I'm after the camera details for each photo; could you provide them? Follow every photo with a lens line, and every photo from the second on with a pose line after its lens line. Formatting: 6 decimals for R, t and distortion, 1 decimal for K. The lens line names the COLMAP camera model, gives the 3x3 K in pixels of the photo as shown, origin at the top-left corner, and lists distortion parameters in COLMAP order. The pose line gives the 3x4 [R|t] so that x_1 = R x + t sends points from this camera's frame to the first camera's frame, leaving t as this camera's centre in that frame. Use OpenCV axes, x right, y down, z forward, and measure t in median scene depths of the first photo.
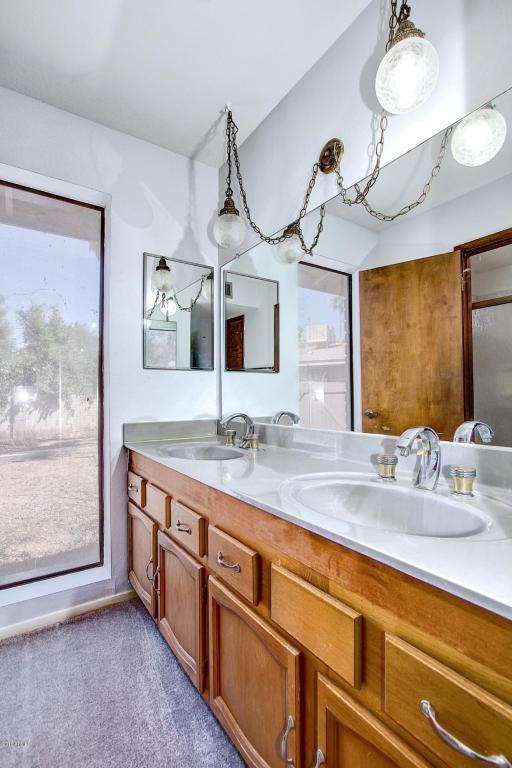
lens RADIAL K [[362.2, 0, 252.6], [0, 362.2, 392.4], [0, 0, 1]] dist [-0.028993, 0.000967]
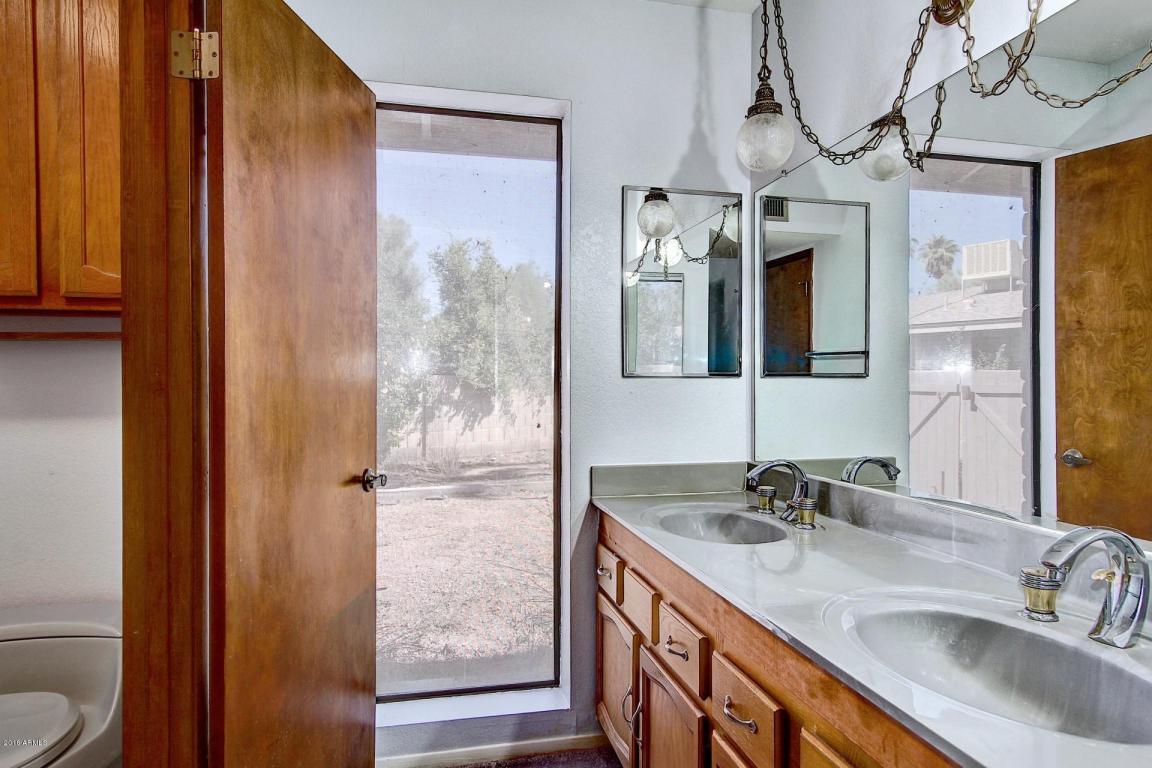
lens RADIAL K [[692.0, 0, 576.0], [0, 692.0, 384.0], [0, 0, 1]] dist [-0.016511, 0.002159]
pose [[0.931738, 0.005979, -0.363081, 0.056844], [-0.002472, 0.999946, 0.010123, -0.072501], [0.363122, -0.008534, 0.931702, -0.137820]]
